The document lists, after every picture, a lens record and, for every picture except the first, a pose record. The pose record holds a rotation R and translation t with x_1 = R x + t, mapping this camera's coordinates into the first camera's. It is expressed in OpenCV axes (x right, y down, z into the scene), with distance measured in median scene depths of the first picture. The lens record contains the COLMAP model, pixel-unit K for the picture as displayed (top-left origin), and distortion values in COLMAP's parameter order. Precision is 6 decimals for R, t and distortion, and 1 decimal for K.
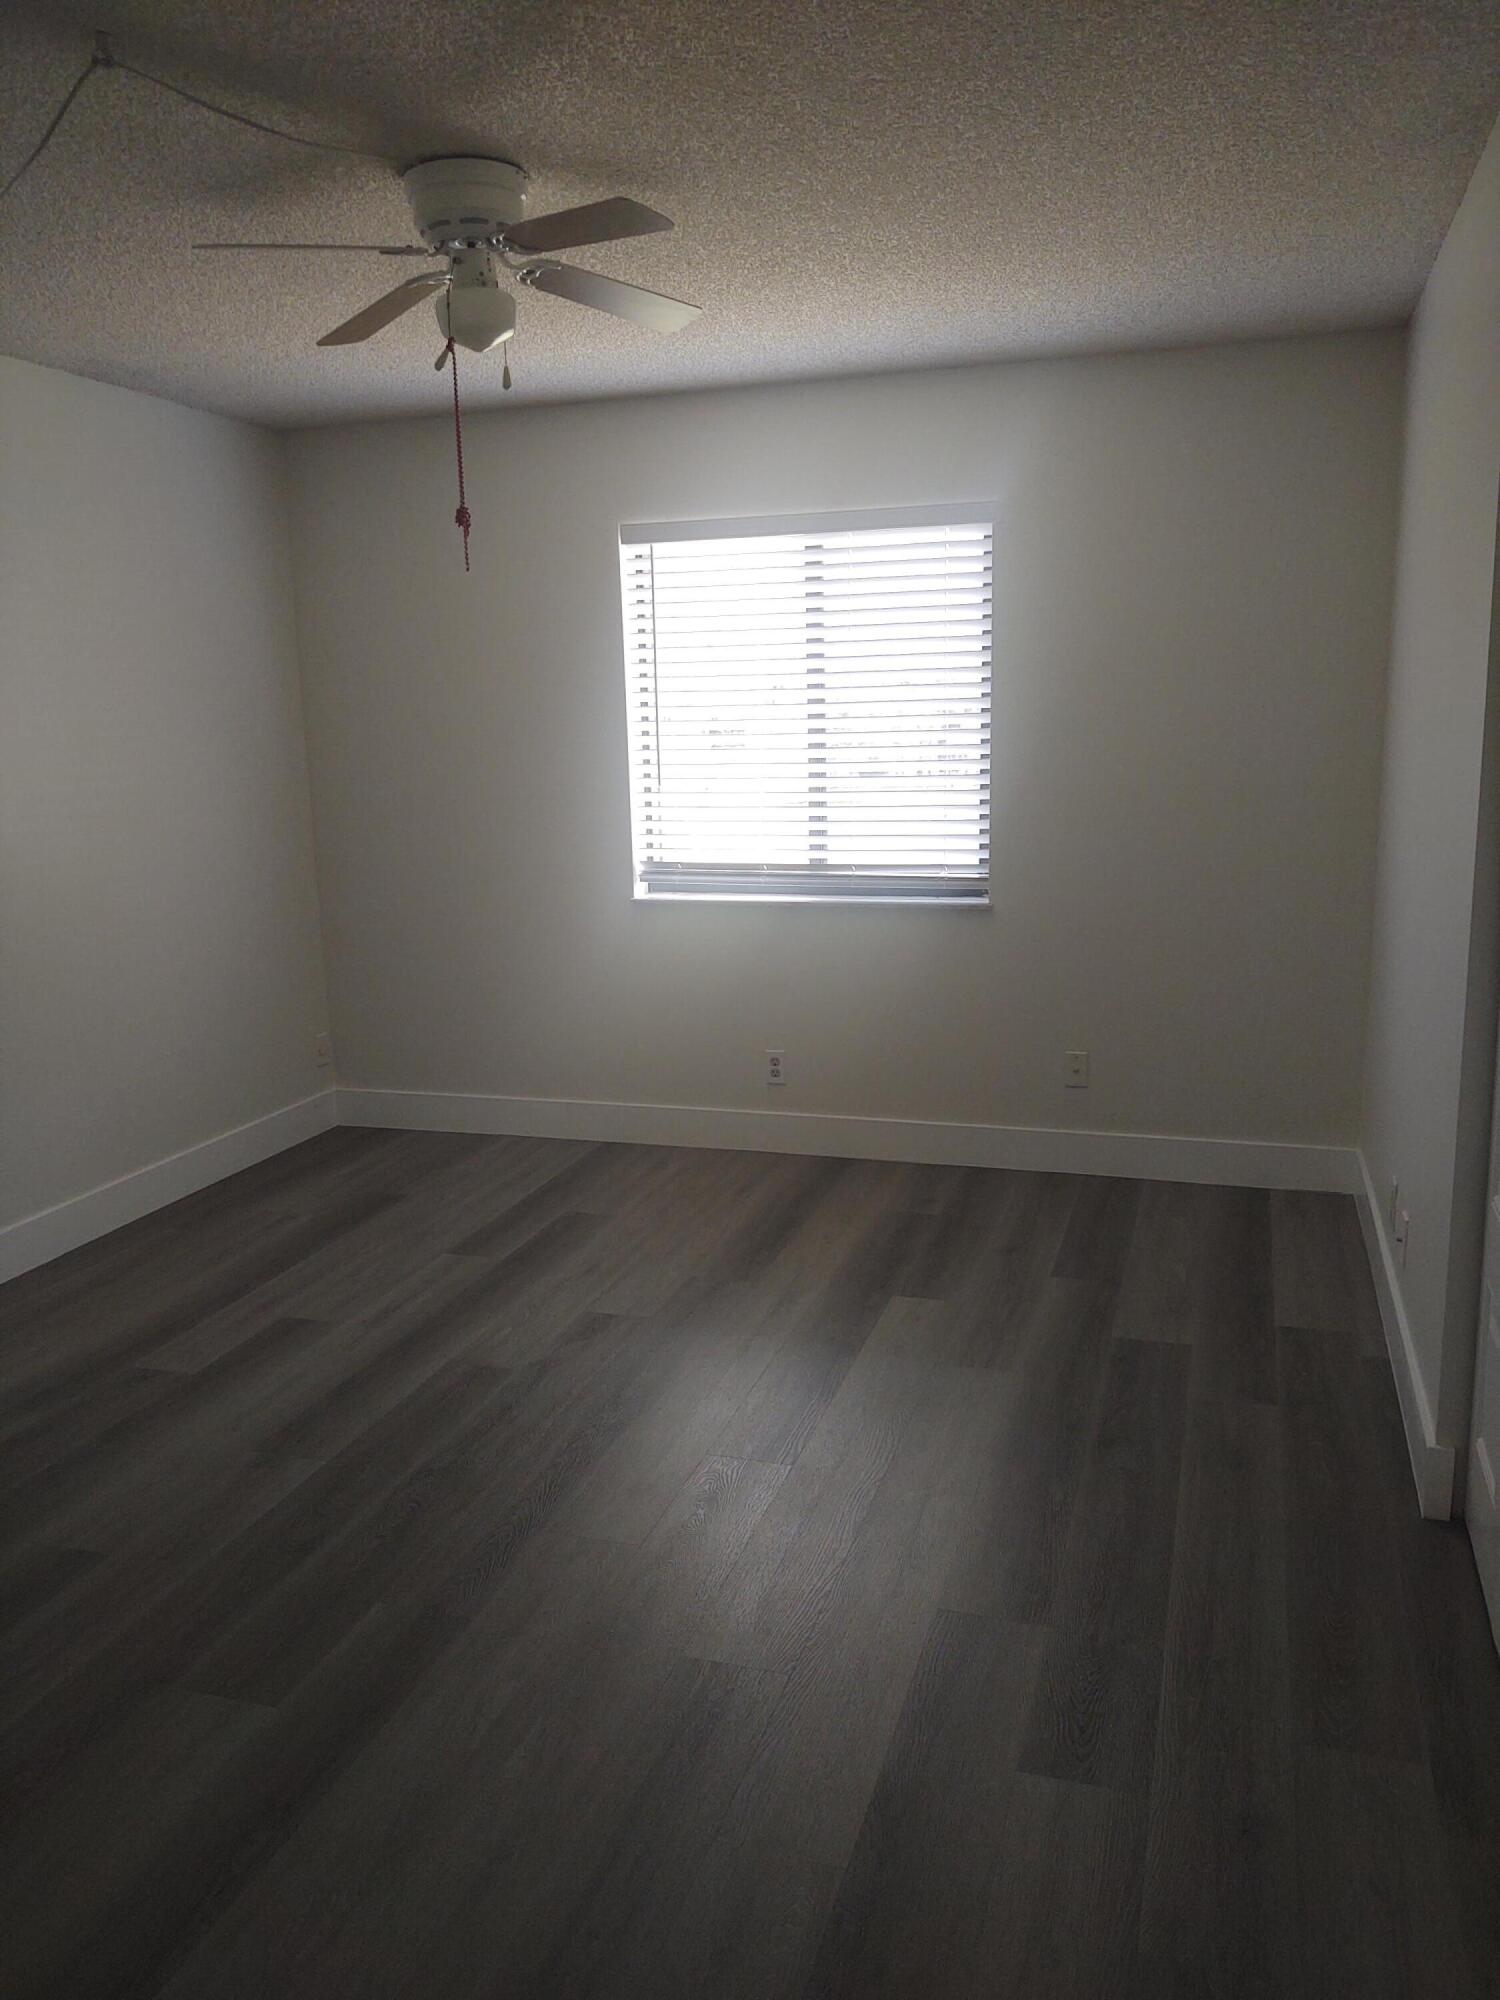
lens RADIAL K [[1550.9, 0, 747.2], [0, 1550.9, 996.7], [0, 0, 1]] dist [0.042328, -0.063480]
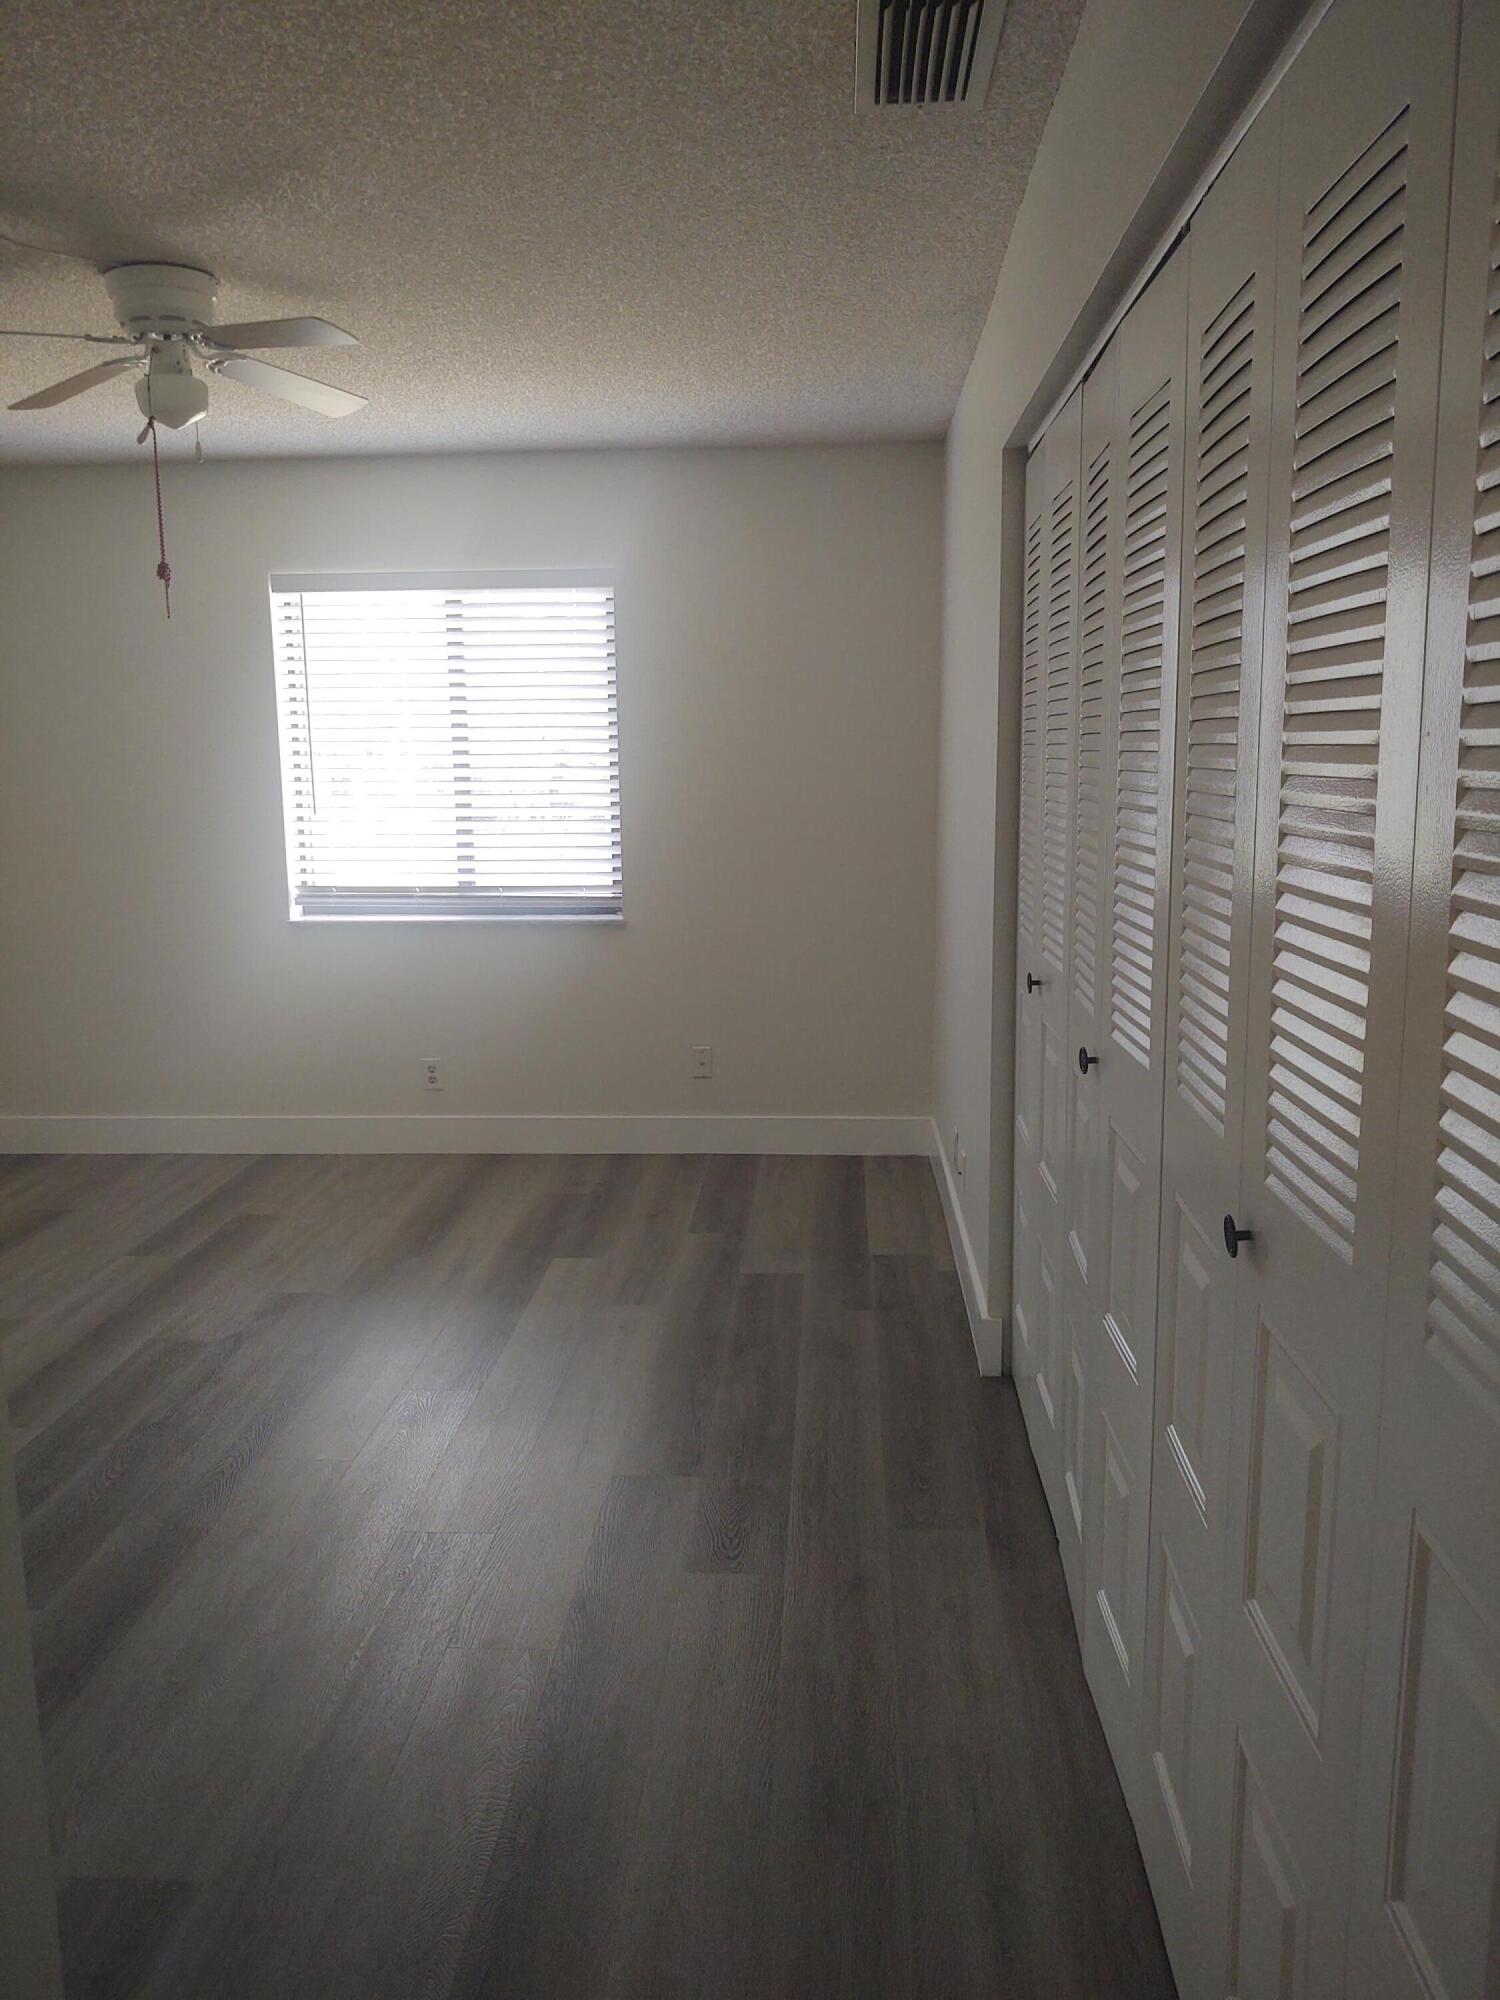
lens RADIAL K [[1550.9, 0, 751.7], [0, 1550.9, 1004.7], [0, 0, 1]] dist [0.042328, -0.063480]
pose [[0.968384, -0.029182, 0.247752, -0.044456], [0.034992, 0.999205, -0.019078, 0.034555], [-0.246998, 0.027144, 0.968636, -0.153562]]
